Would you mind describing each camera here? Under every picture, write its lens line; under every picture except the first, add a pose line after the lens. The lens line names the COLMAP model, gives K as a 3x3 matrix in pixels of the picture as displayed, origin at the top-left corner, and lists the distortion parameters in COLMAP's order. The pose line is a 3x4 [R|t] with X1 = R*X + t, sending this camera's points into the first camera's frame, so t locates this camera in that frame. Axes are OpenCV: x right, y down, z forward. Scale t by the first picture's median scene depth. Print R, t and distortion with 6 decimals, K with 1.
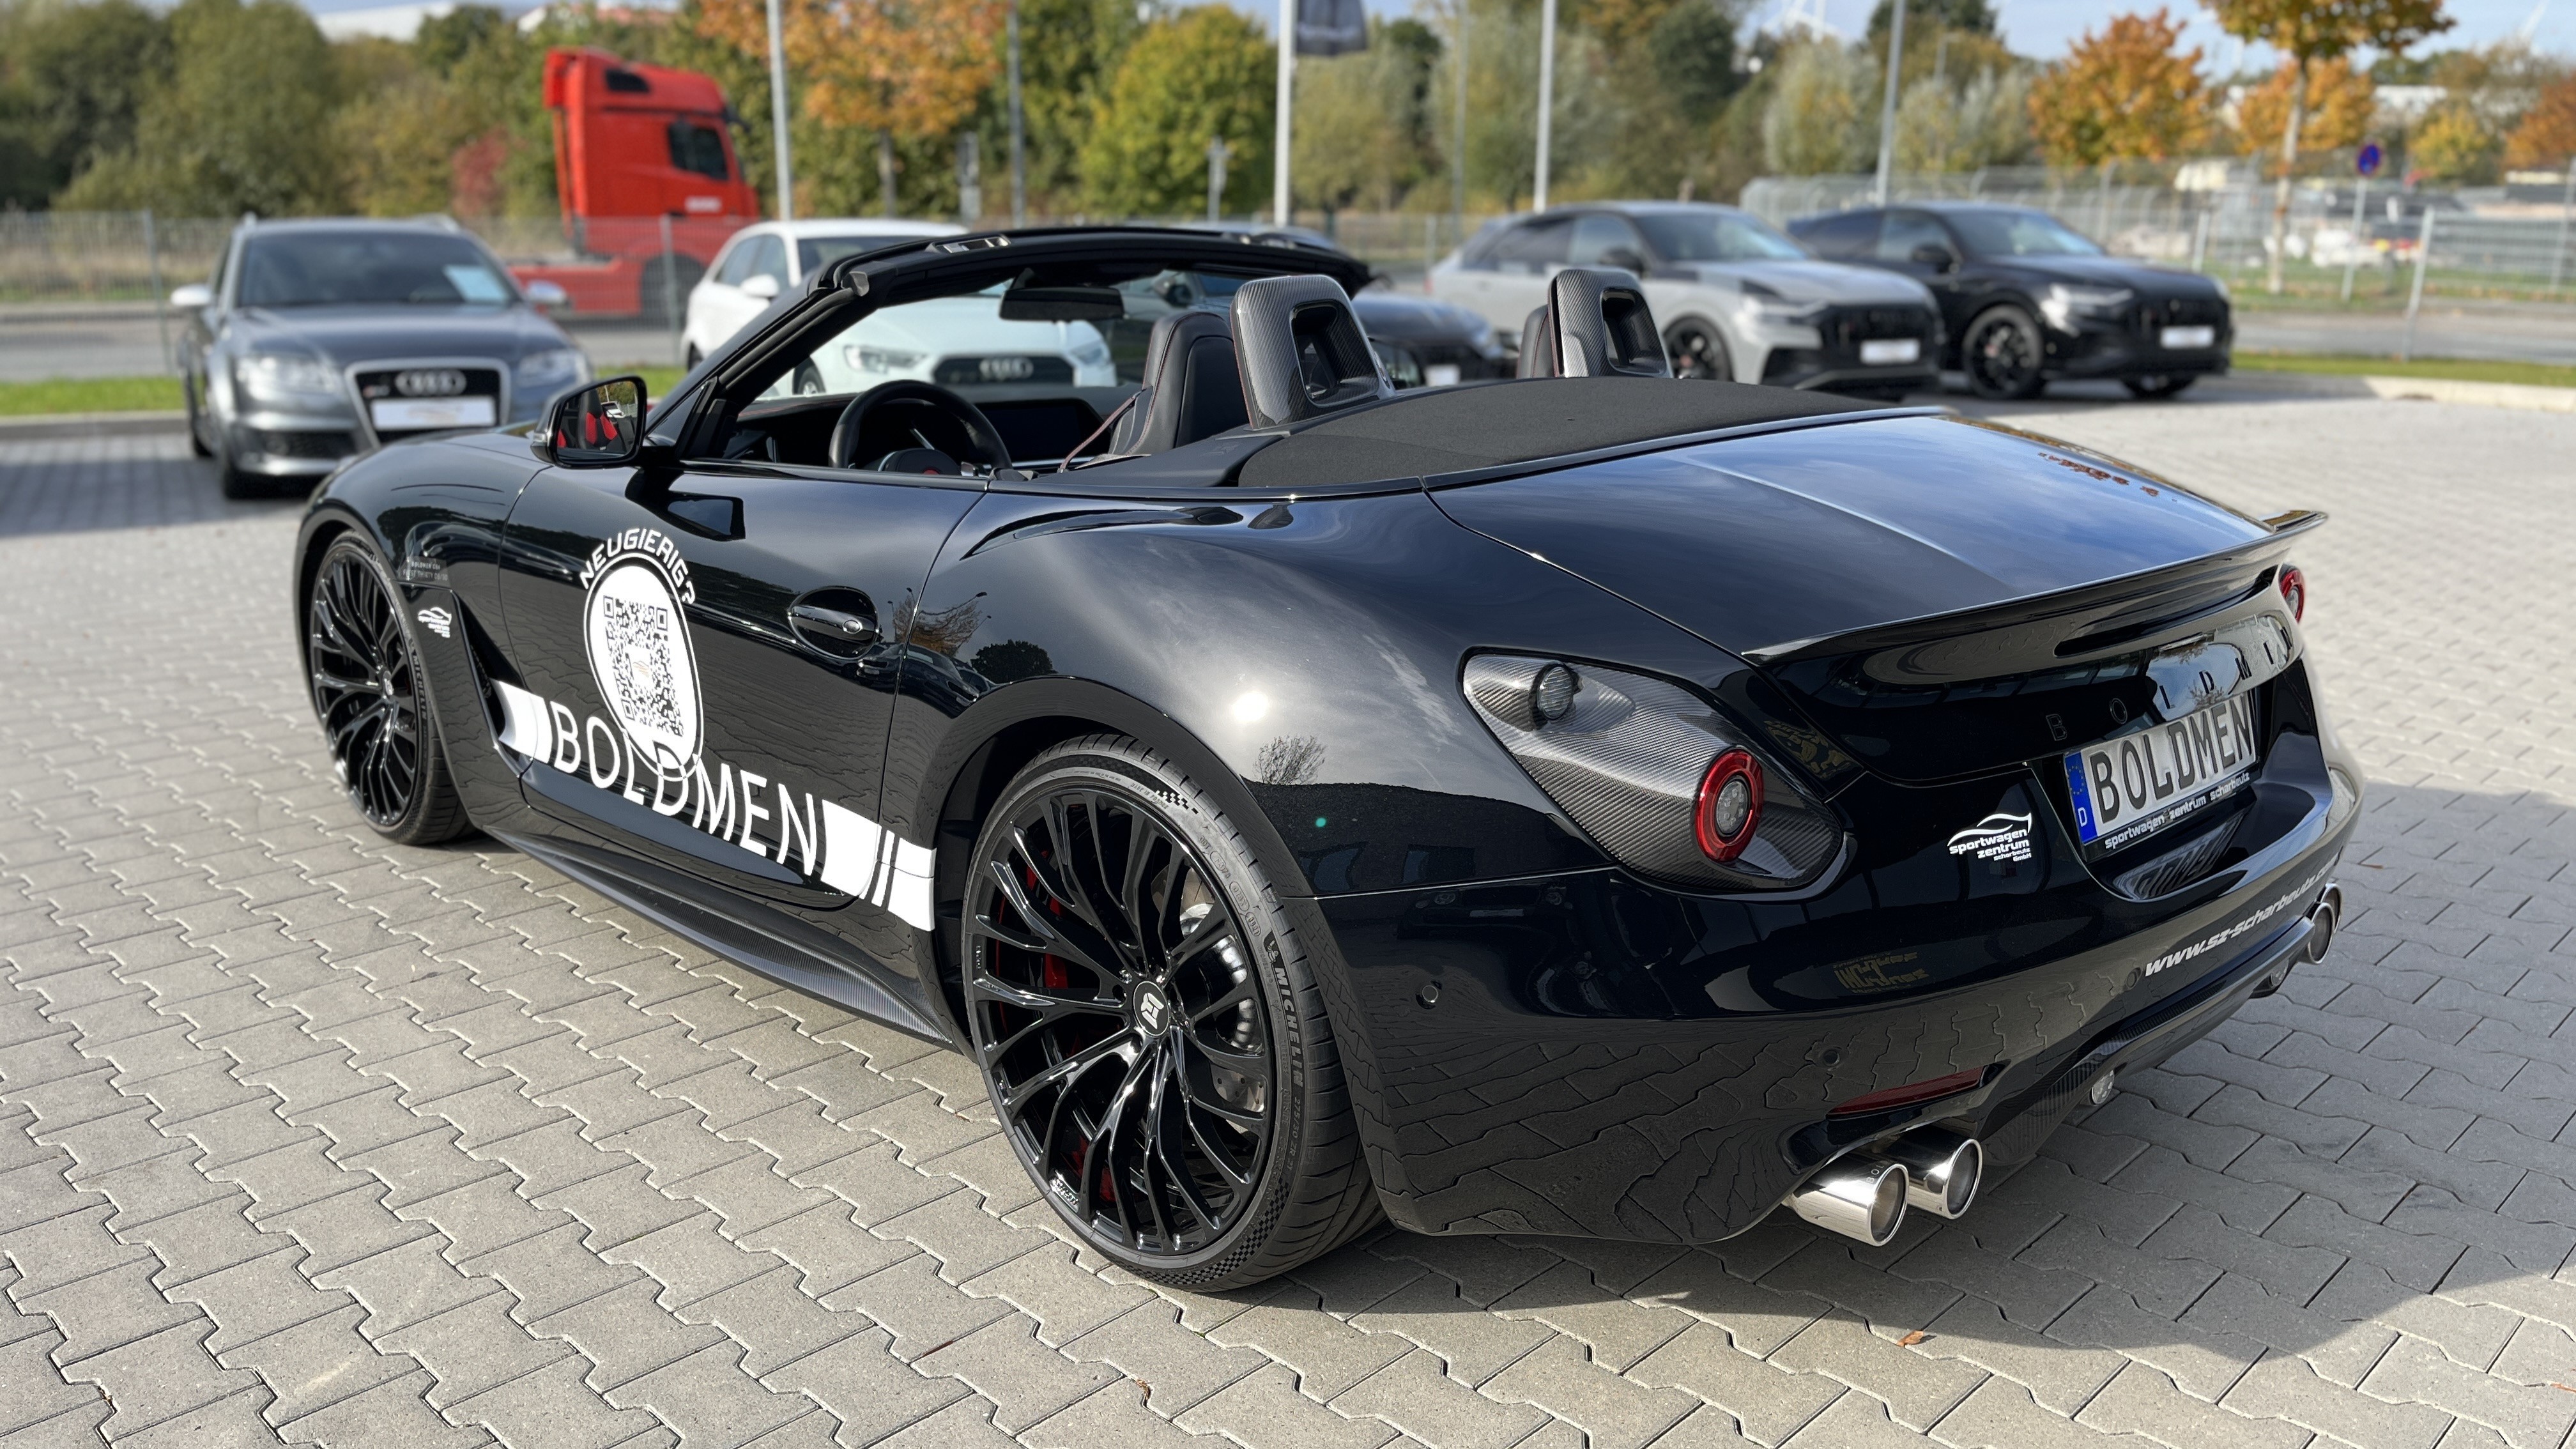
lens RADIAL K [[2084.0, 0, 1288.0], [0, 2084.0, 724.5], [0, 0, 1]] dist [0.111191, -0.182709]
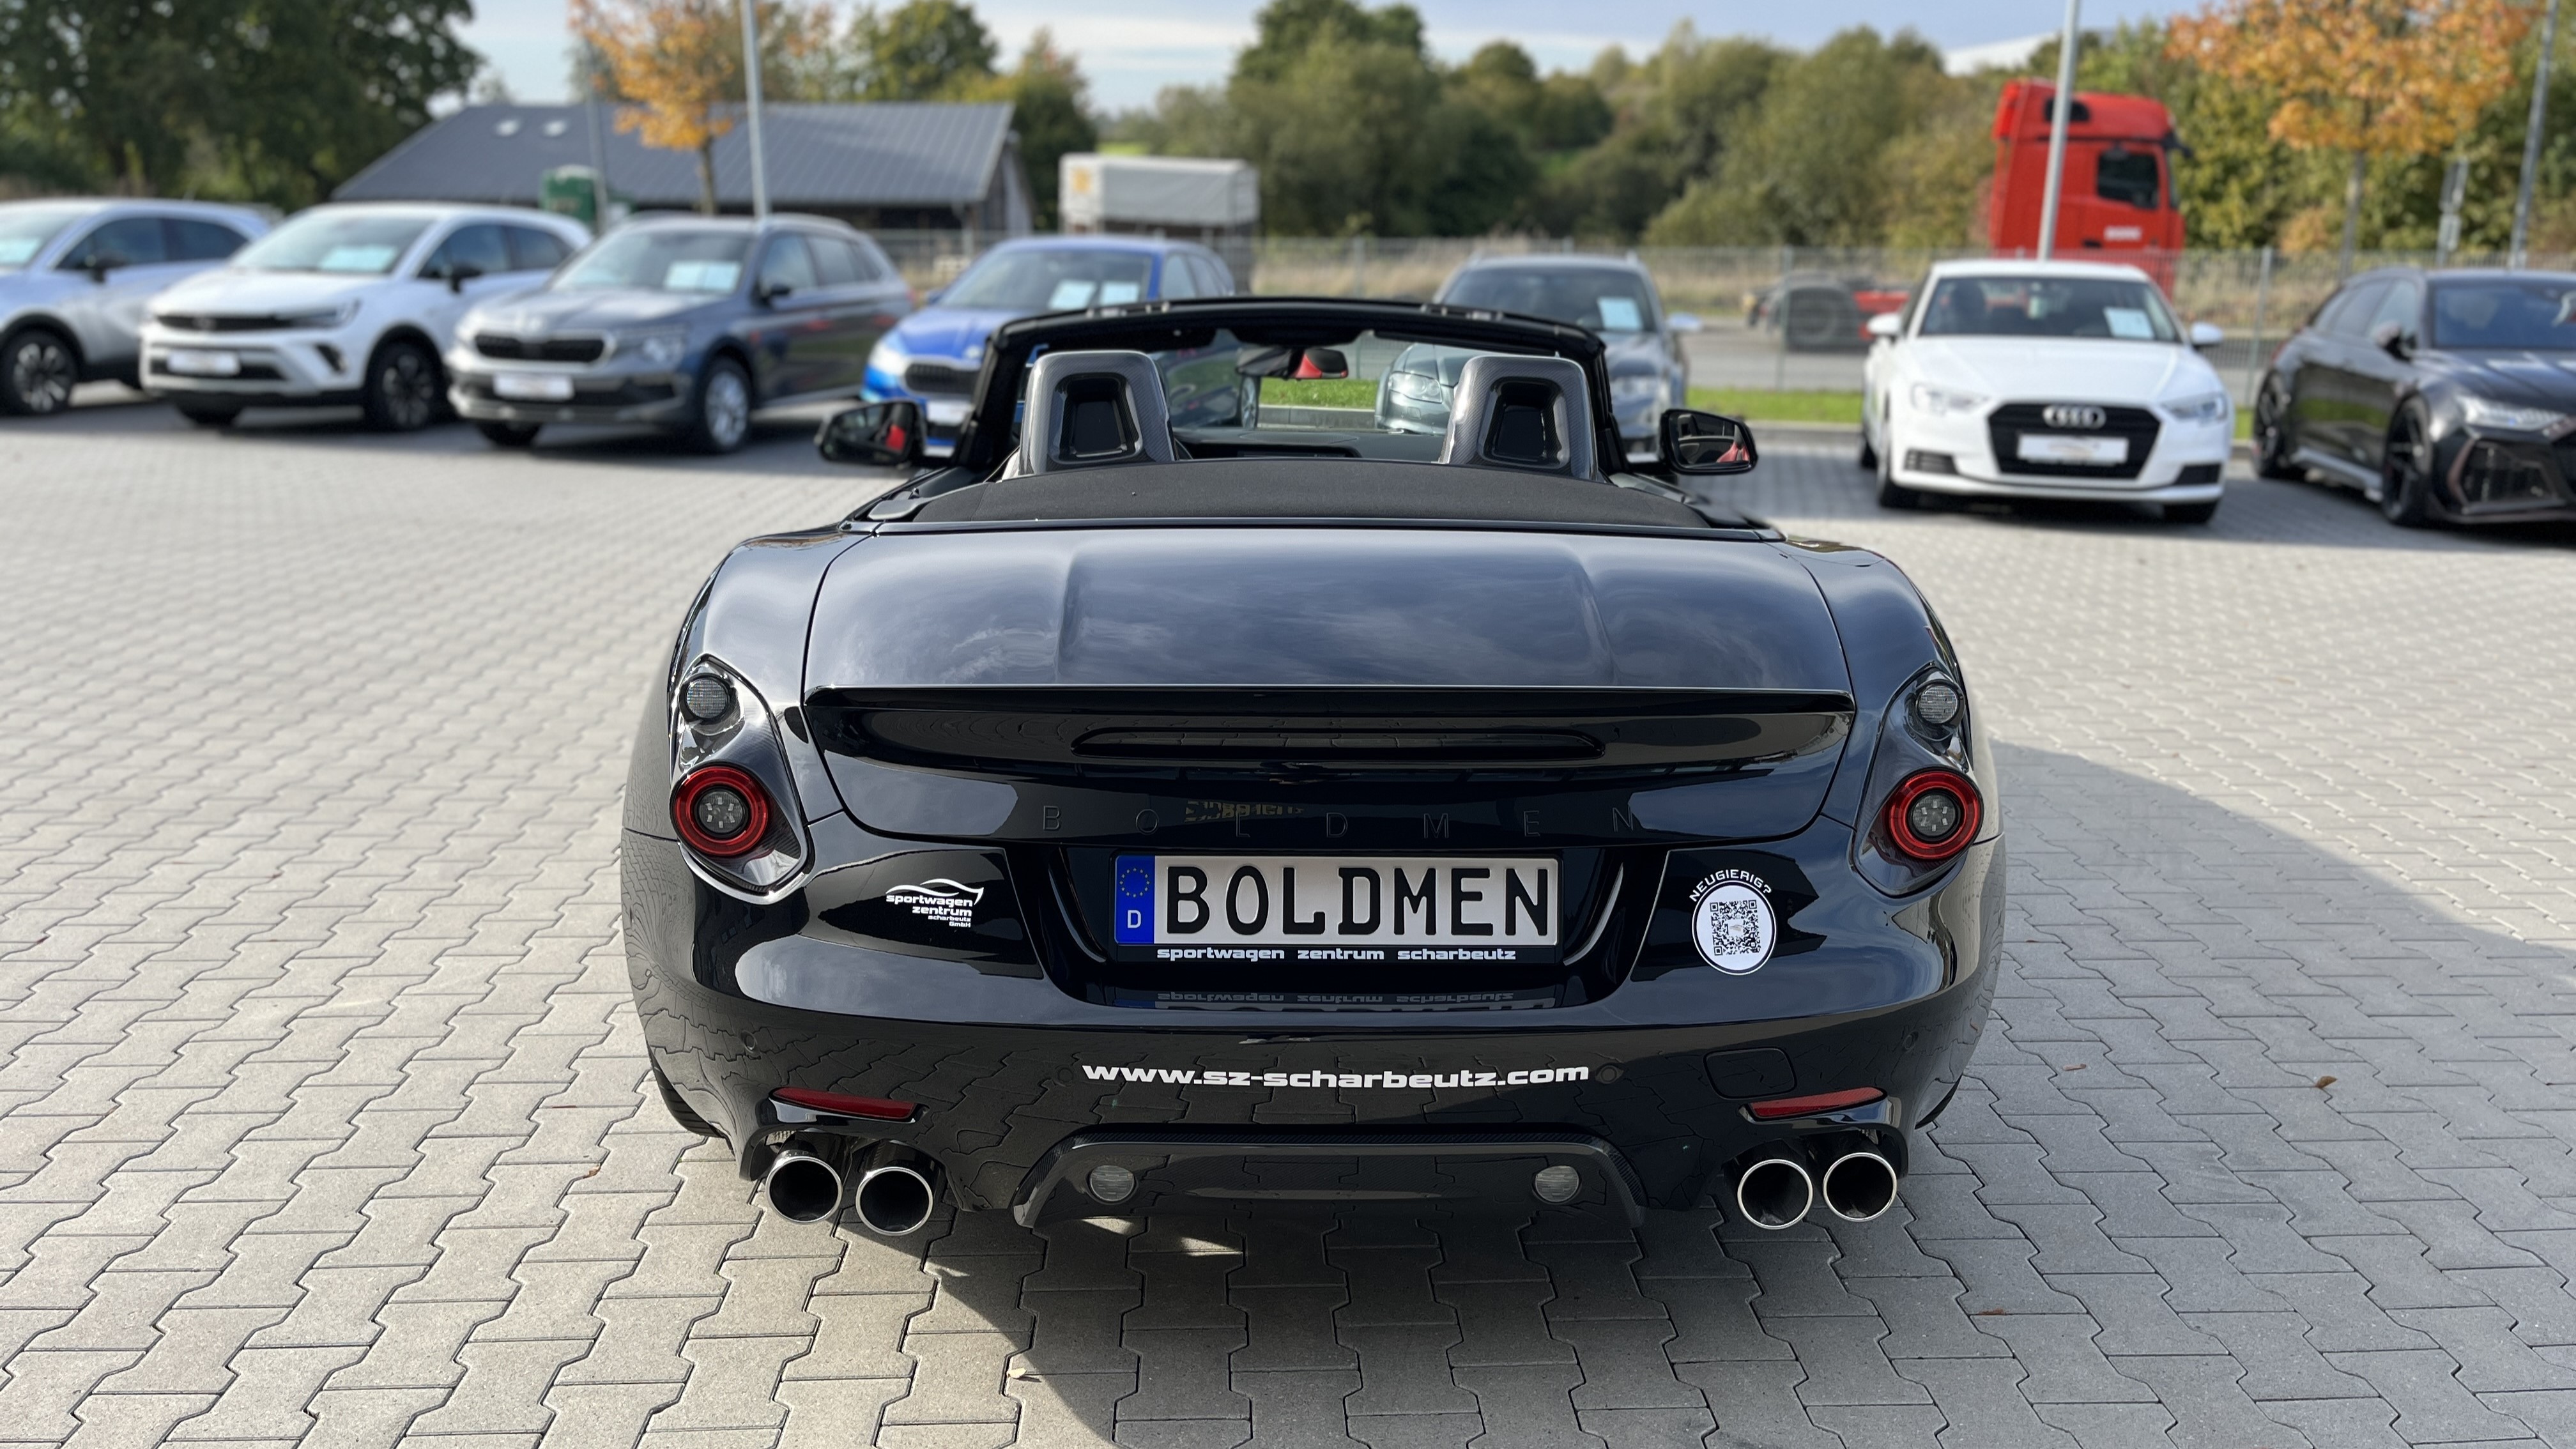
lens RADIAL K [[2084.0, 0, 1288.0], [0, 2084.0, 724.5], [0, 0, 1]] dist [0.111191, -0.182709]
pose [[0.706069, 0.173079, -0.686666, 0.161427], [-0.177669, 0.981953, 0.064819, -0.018563], [0.685493, 0.076233, 0.724077, 0.045929]]
